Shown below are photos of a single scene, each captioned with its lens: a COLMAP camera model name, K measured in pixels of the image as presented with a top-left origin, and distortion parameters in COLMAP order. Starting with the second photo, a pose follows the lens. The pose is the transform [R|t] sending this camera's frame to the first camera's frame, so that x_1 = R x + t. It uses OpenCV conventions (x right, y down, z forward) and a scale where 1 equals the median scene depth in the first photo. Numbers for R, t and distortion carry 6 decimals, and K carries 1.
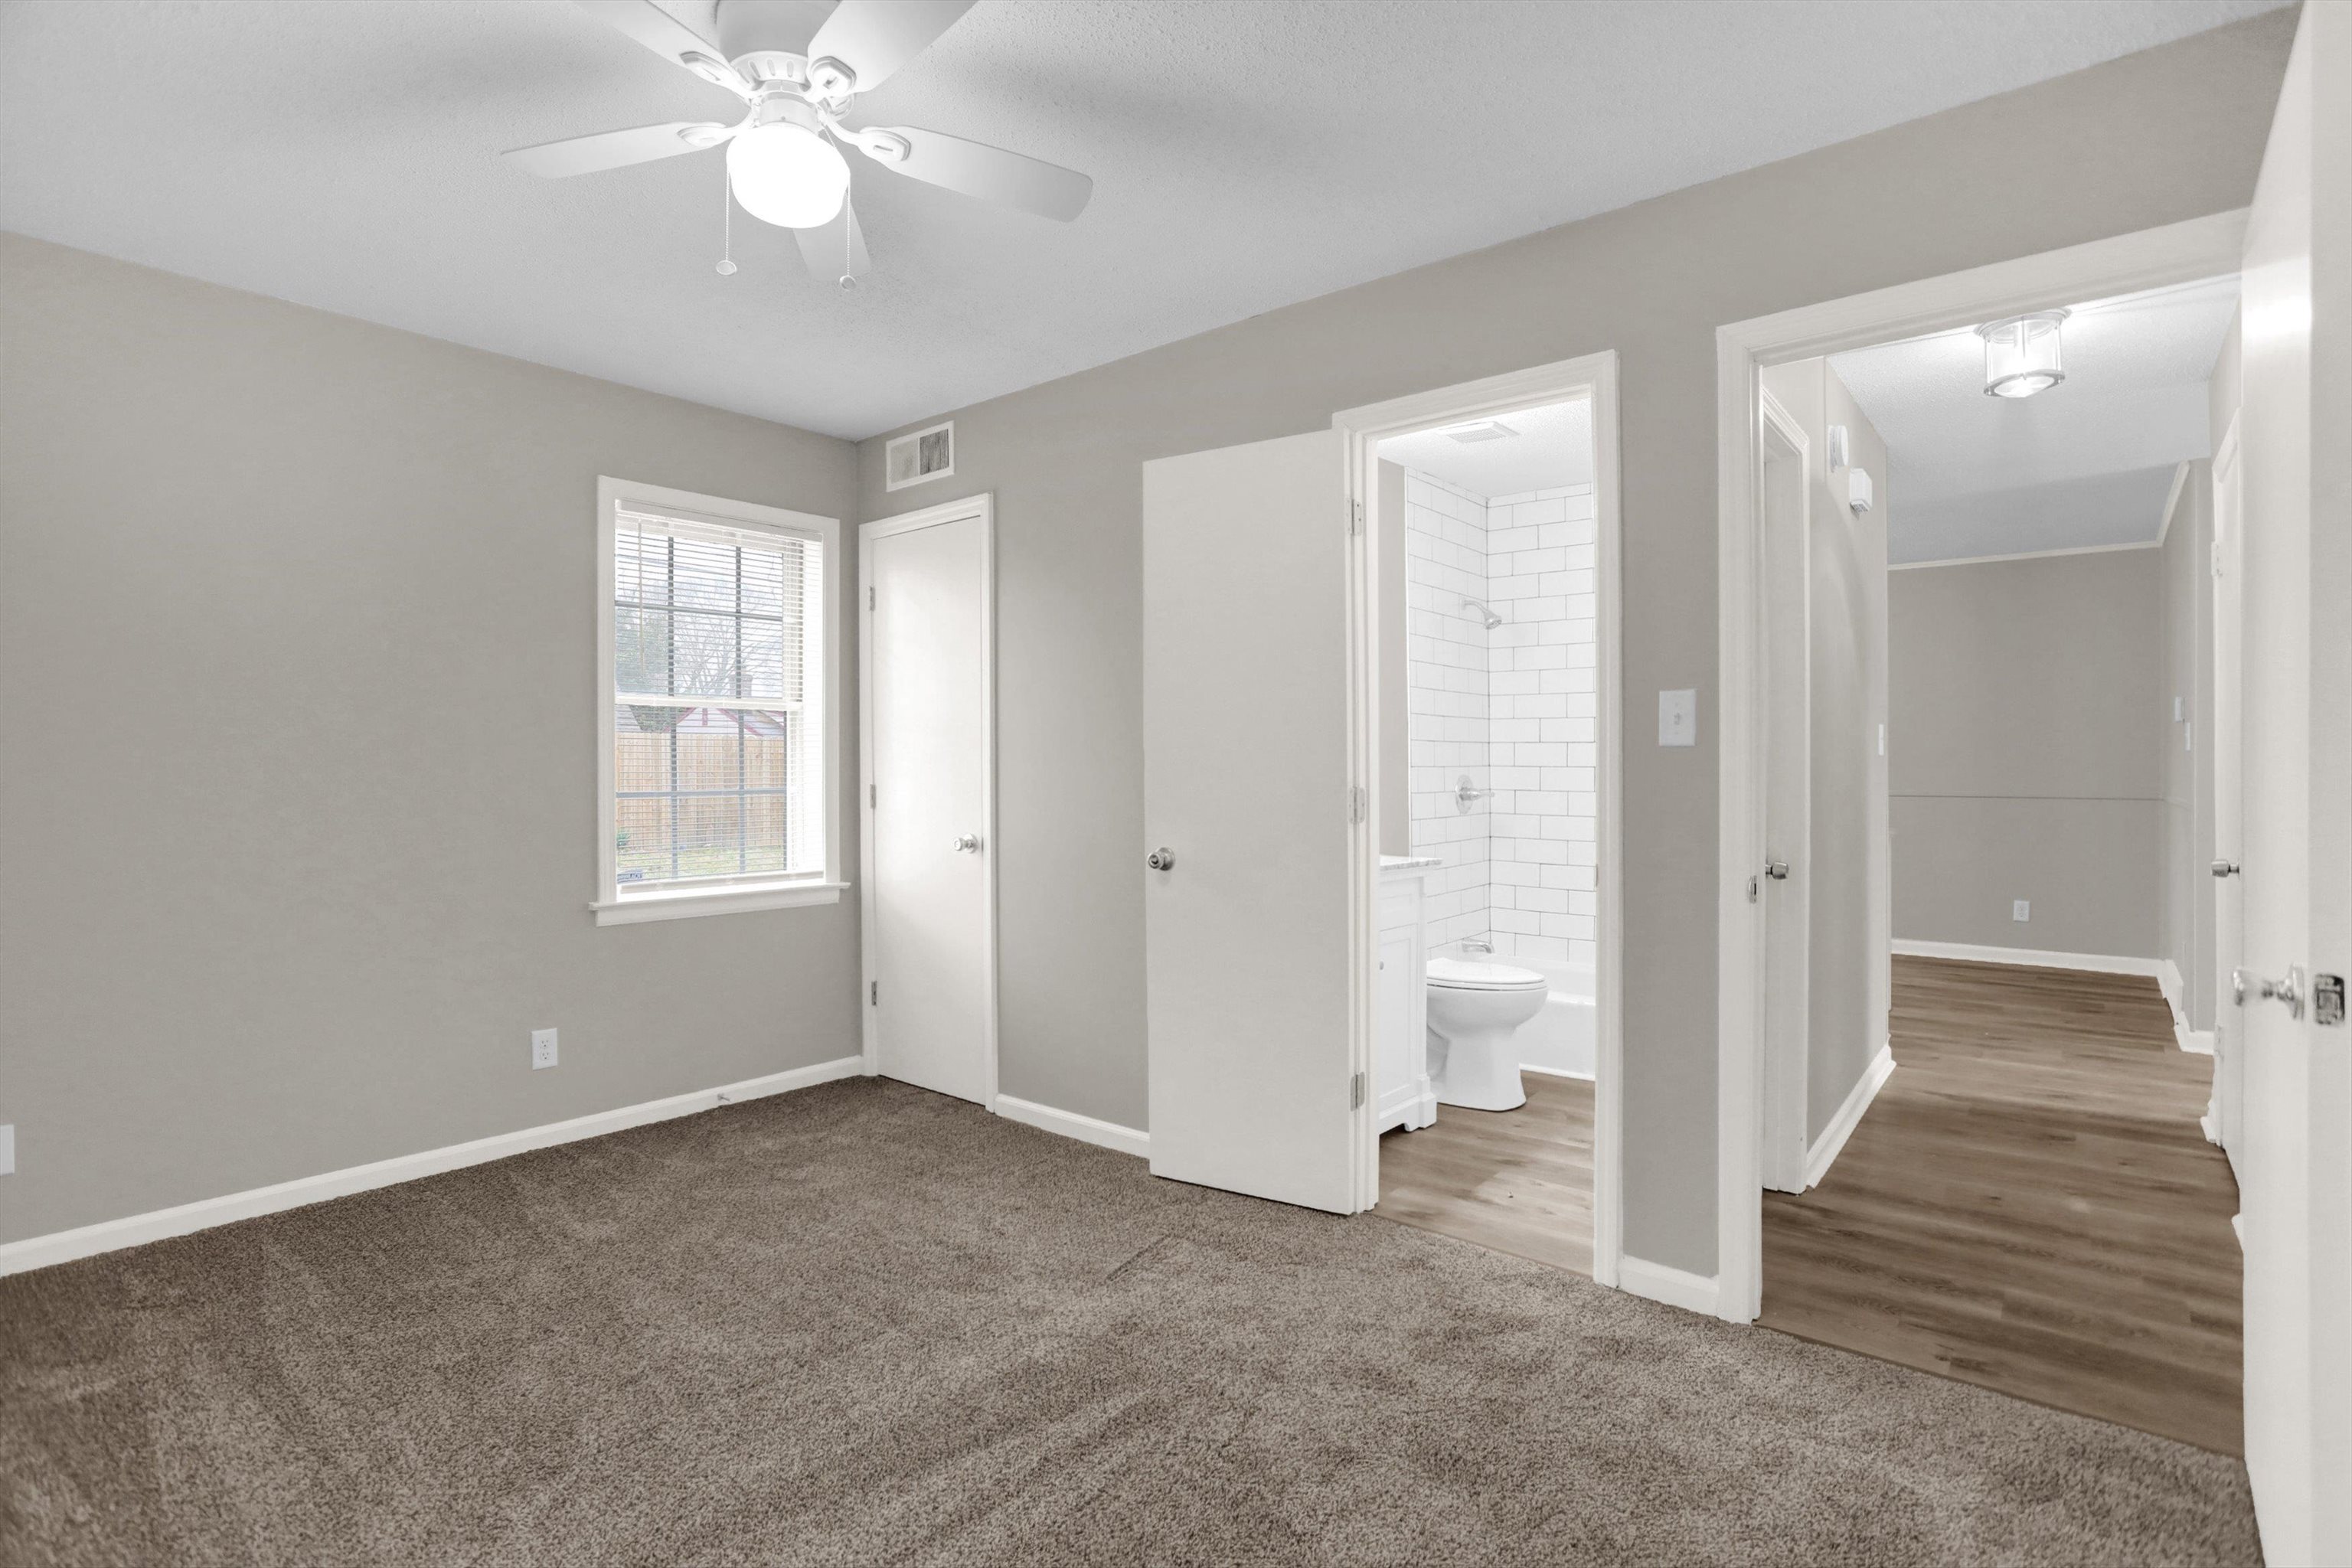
lens RADIAL K [[1142.6, 0, 1184.0], [0, 1142.6, 783.6], [0, 0, 1]] dist [-0.063229, 0.025642]
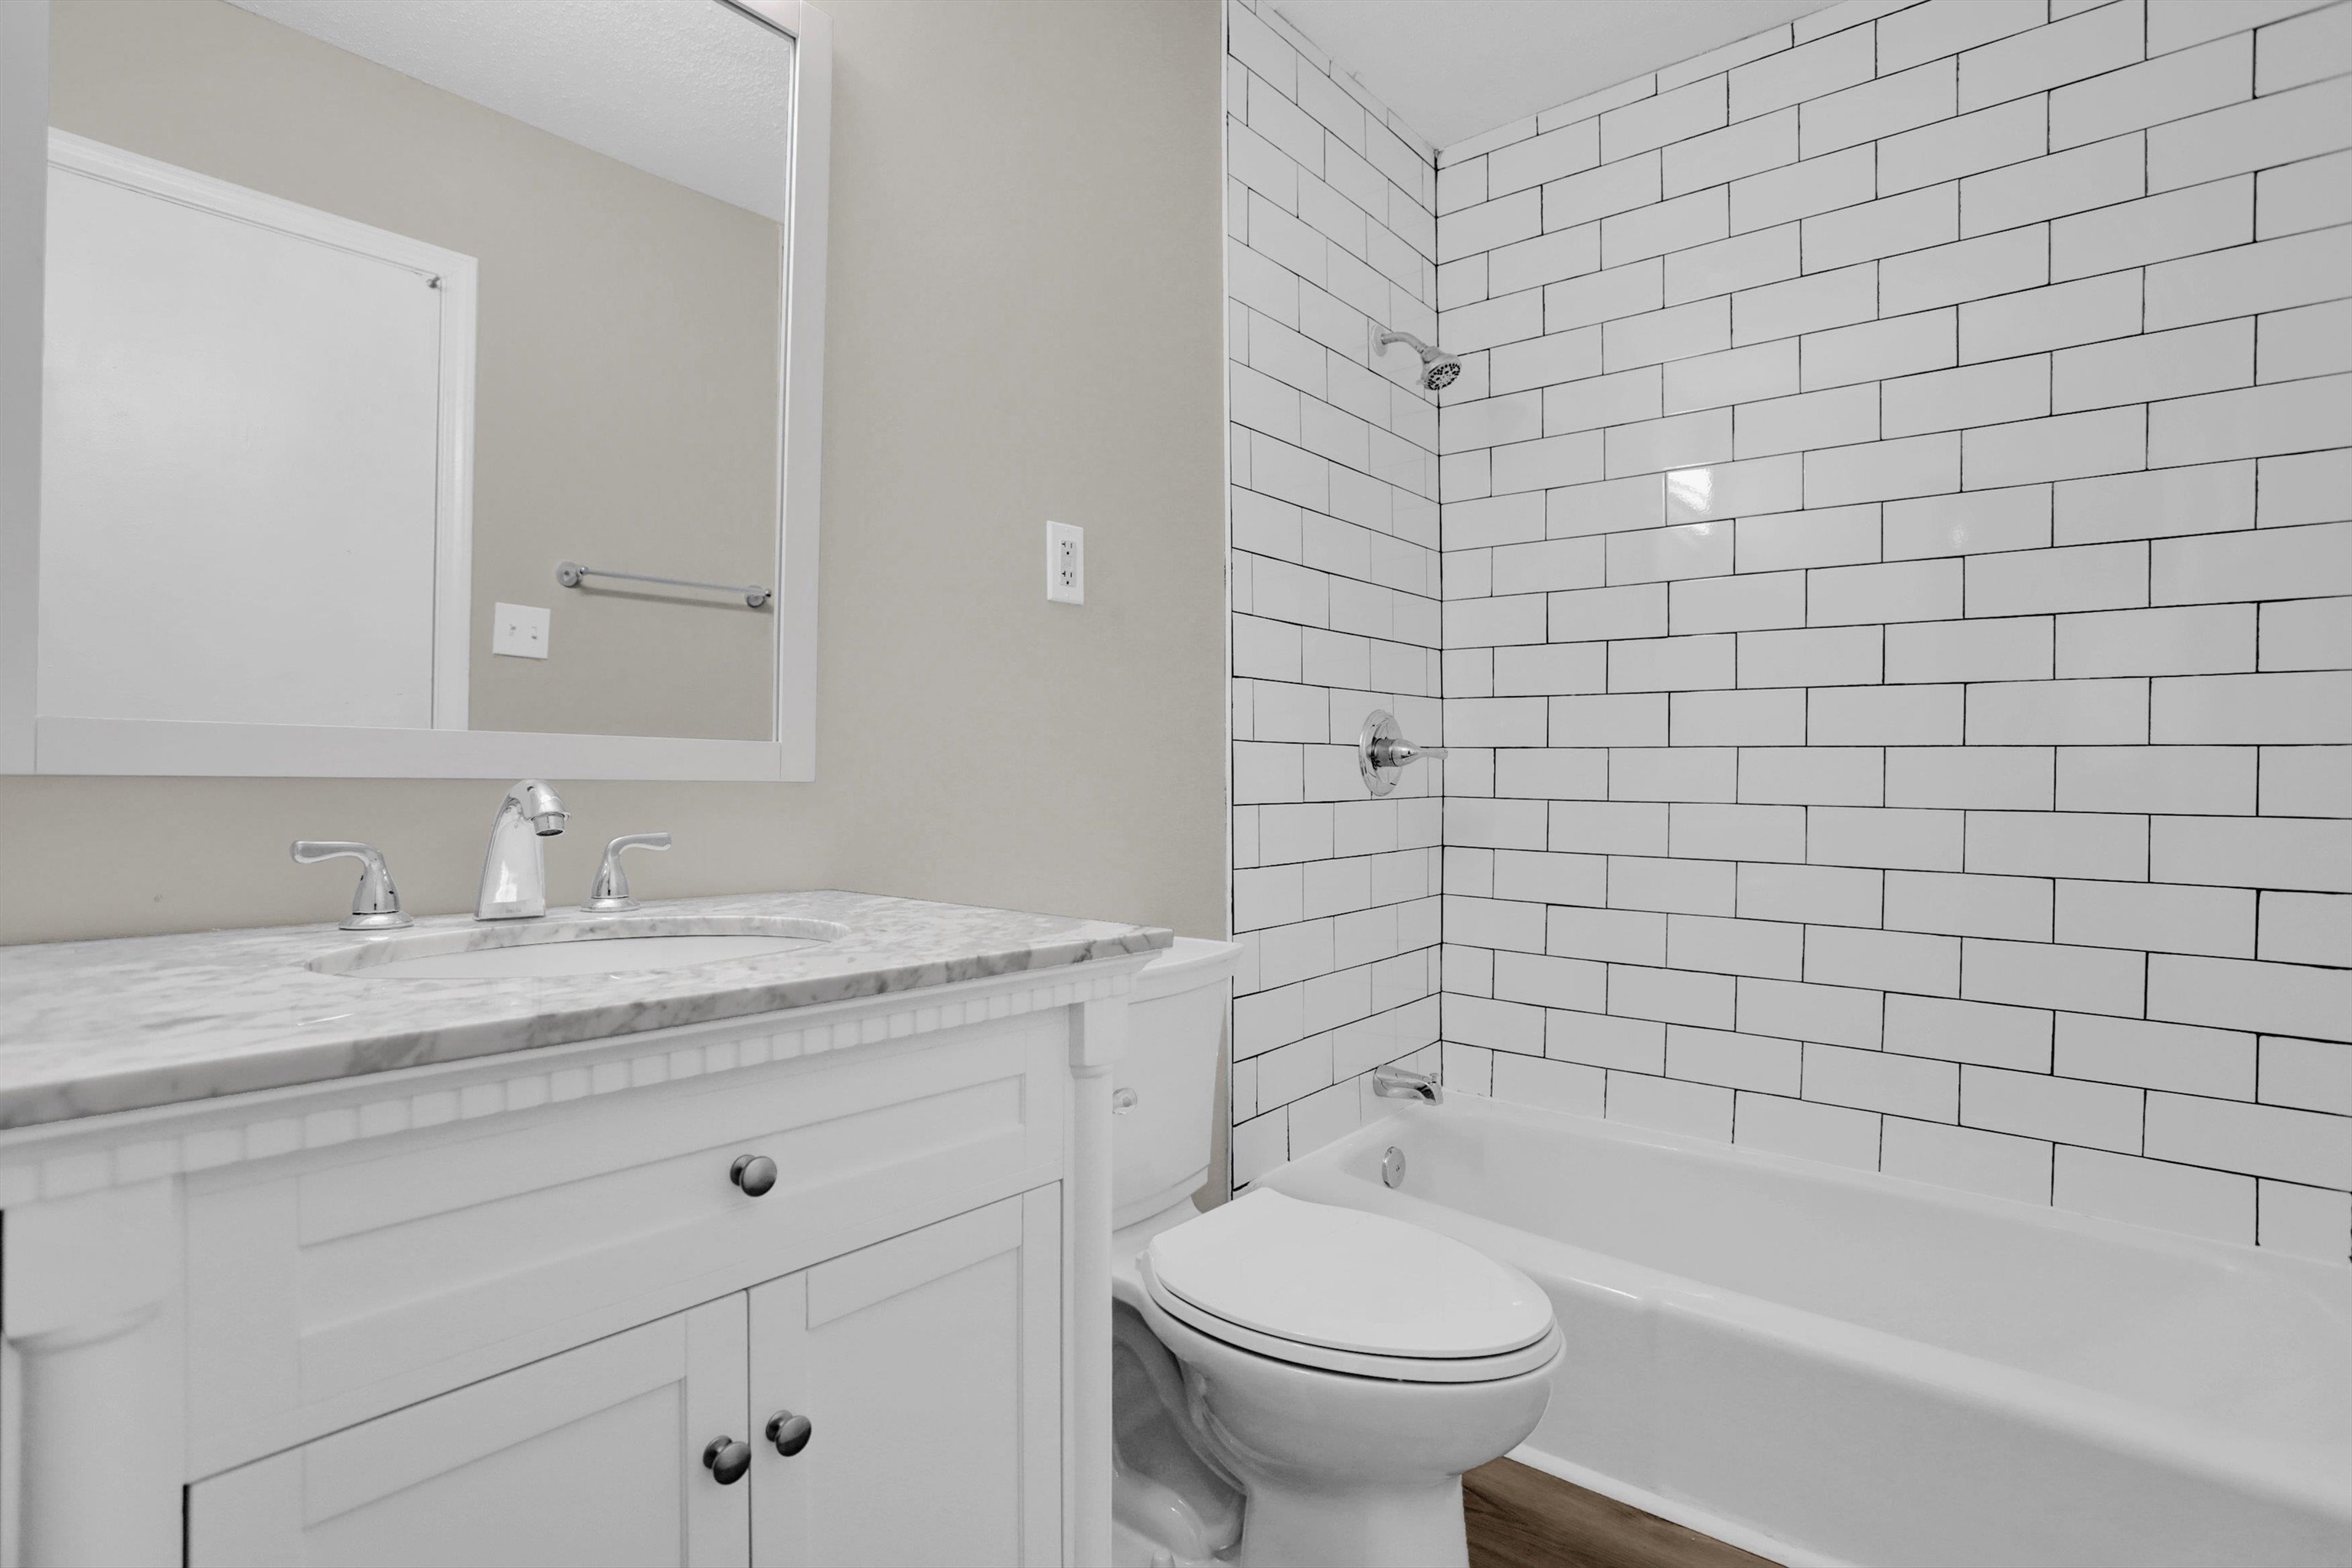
lens RADIAL K [[1142.6, 0, 1184.0], [0, 1142.6, 783.6], [0, 0, 1]] dist [-0.063229, 0.025642]
pose [[0.999950, 0.005157, -0.008549, 0.172024], [-0.005186, 0.999980, -0.003485, 0.023865], [0.008531, 0.003529, 0.999957, 0.543077]]
